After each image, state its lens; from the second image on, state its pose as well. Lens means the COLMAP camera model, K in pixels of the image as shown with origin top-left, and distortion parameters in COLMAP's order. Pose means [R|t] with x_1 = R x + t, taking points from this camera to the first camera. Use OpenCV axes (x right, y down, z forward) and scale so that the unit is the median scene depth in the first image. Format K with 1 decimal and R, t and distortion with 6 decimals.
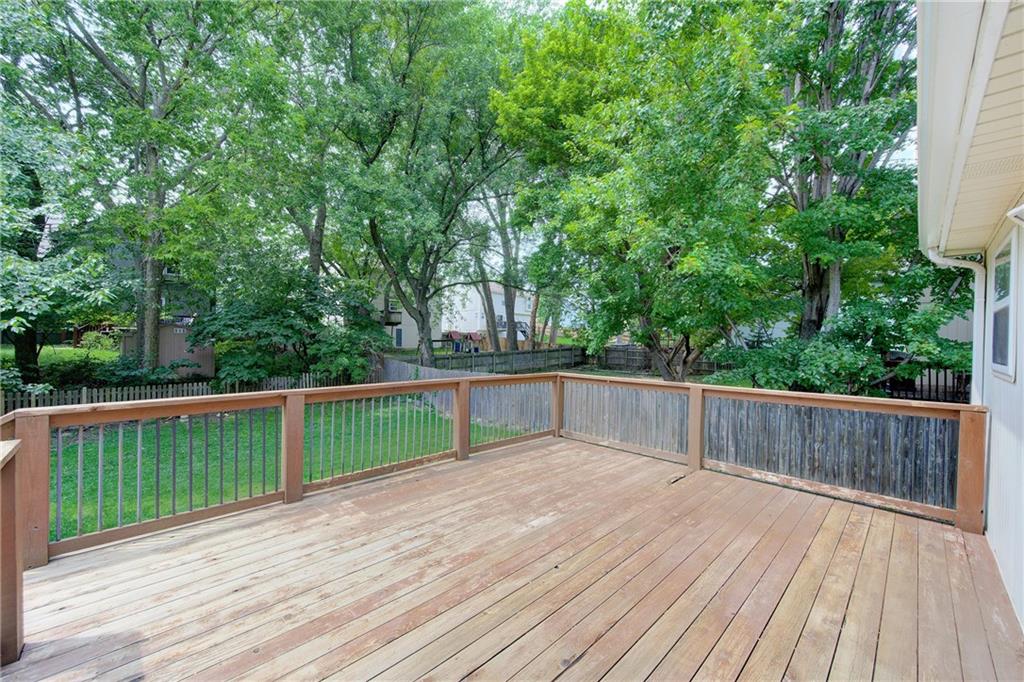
lens RADIAL K [[402.1, 0, 512.2], [0, 402.1, 344.6], [0, 0, 1]] dist [-0.001765, -0.000737]
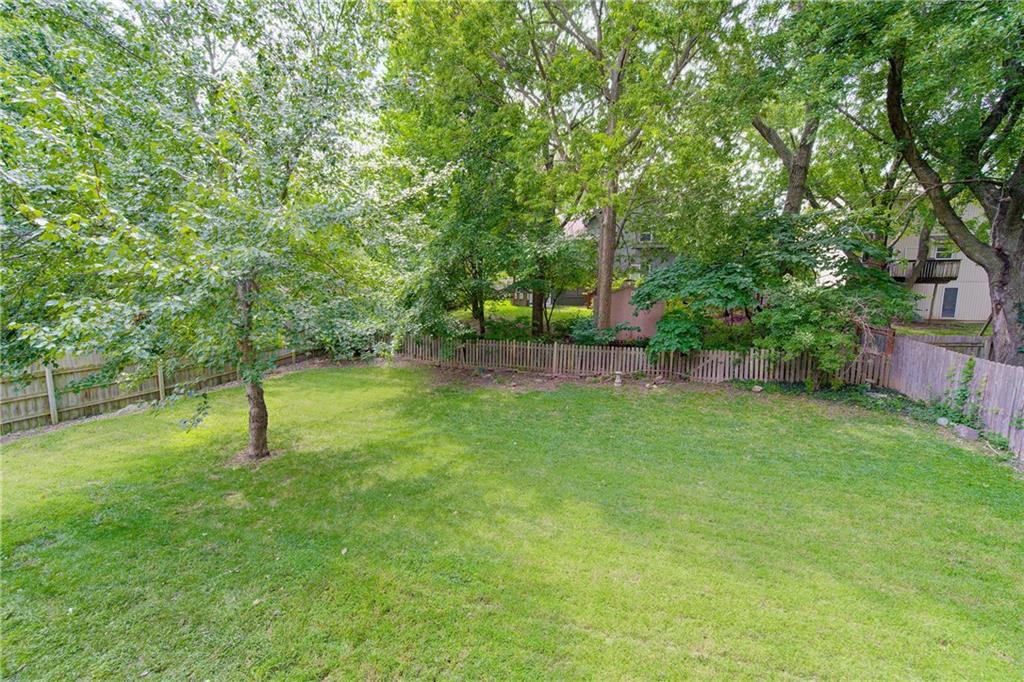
lens RADIAL K [[402.1, 0, 516.4], [0, 402.1, 342.5], [0, 0, 1]] dist [-0.001765, -0.000737]
pose [[0.443800, 0.094065, -0.891175, -0.179105], [-0.020465, 0.995280, 0.094862, -0.005982], [0.895892, -0.023862, 0.443630, 1.058840]]
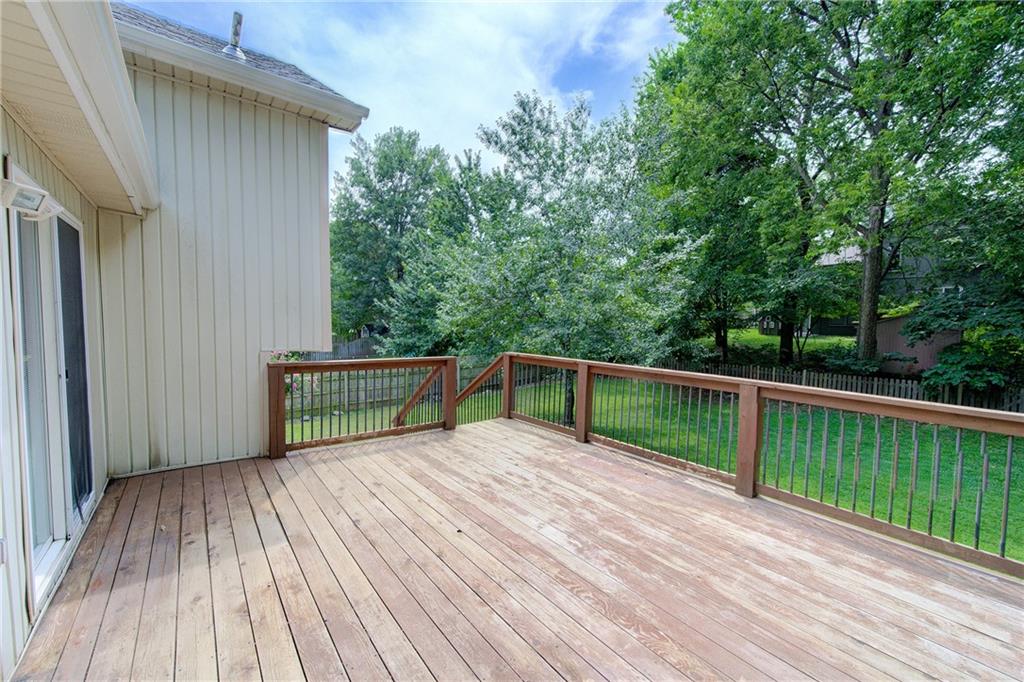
lens RADIAL K [[402.1, 0, 513.9], [0, 402.1, 340.3], [0, 0, 1]] dist [-0.001765, -0.000737]
pose [[-0.110755, 0.030373, -0.993383, 0.670117], [-0.027779, 0.999048, 0.033644, 0.002754], [0.993459, 0.031321, -0.109806, 0.728988]]
